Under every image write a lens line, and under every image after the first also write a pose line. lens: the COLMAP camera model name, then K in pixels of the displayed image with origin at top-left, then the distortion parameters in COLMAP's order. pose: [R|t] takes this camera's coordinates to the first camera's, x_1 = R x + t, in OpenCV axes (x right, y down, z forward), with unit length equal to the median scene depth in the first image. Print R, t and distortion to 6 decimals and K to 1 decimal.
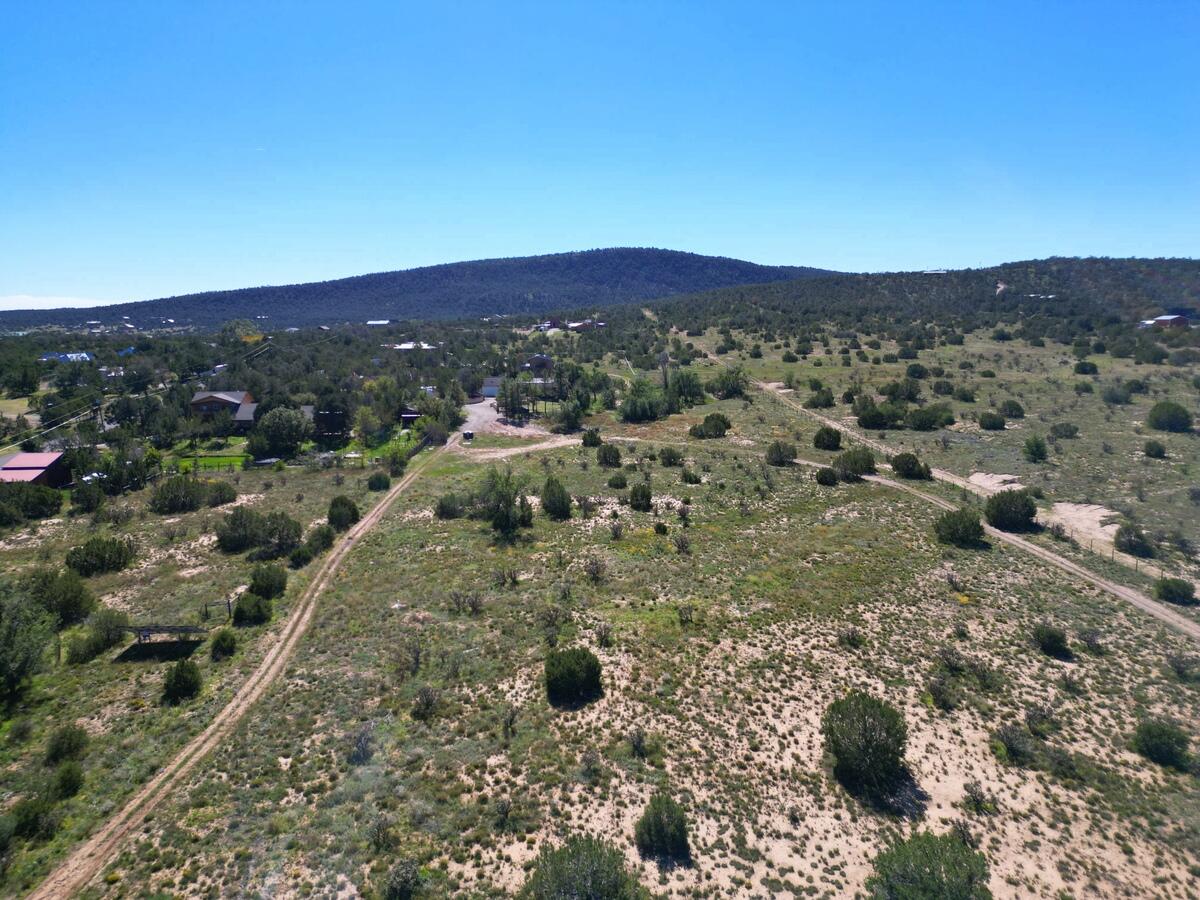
lens RADIAL K [[848.3, 0, 601.8], [0, 848.3, 451.3], [0, 0, 1]] dist [0.044789, -0.047259]
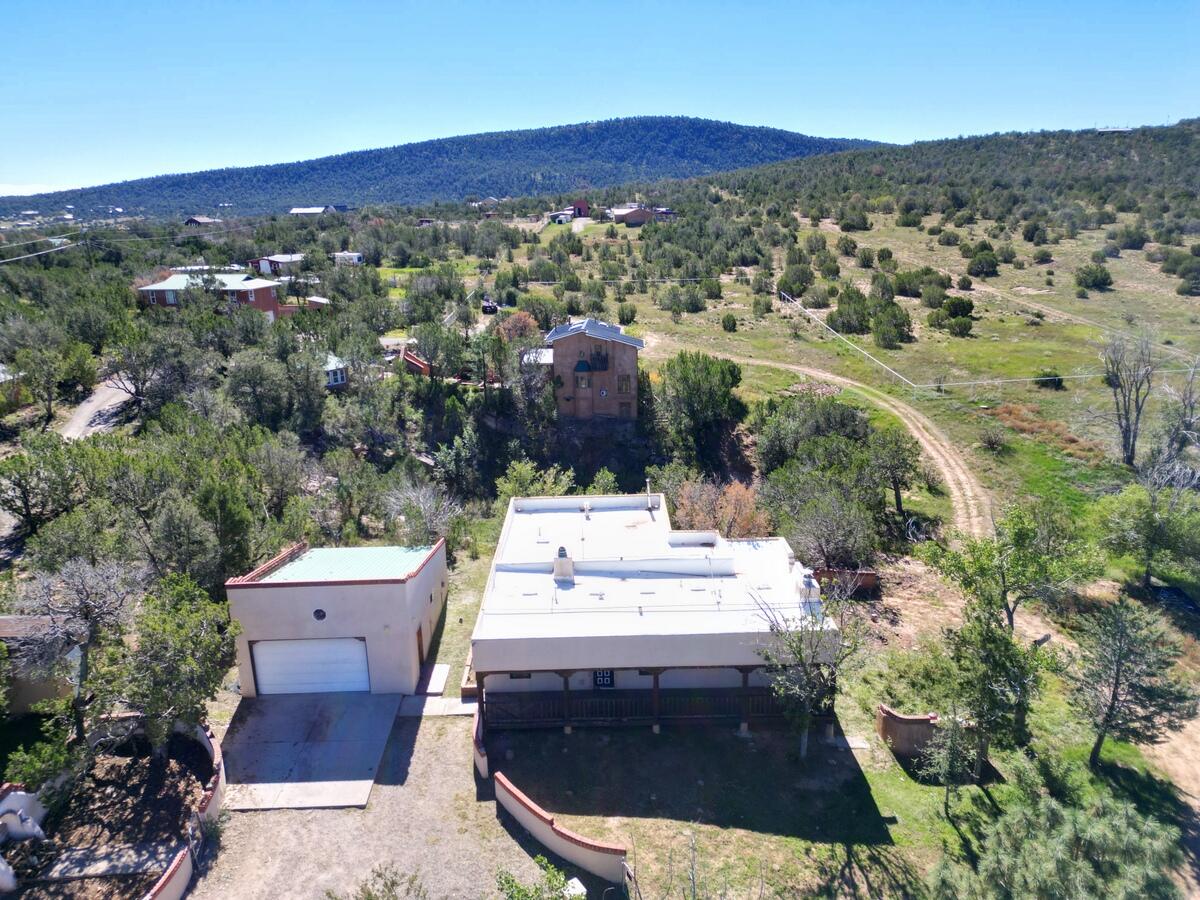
lens RADIAL K [[848.3, 0, 597.6], [0, 848.3, 447.7], [0, 0, 1]] dist [0.044789, -0.047259]
pose [[0.999847, -0.003473, -0.017158, -0.011850], [0.005557, 0.992398, 0.122948, -0.019528], [0.016600, -0.123025, 0.992265, 0.129936]]
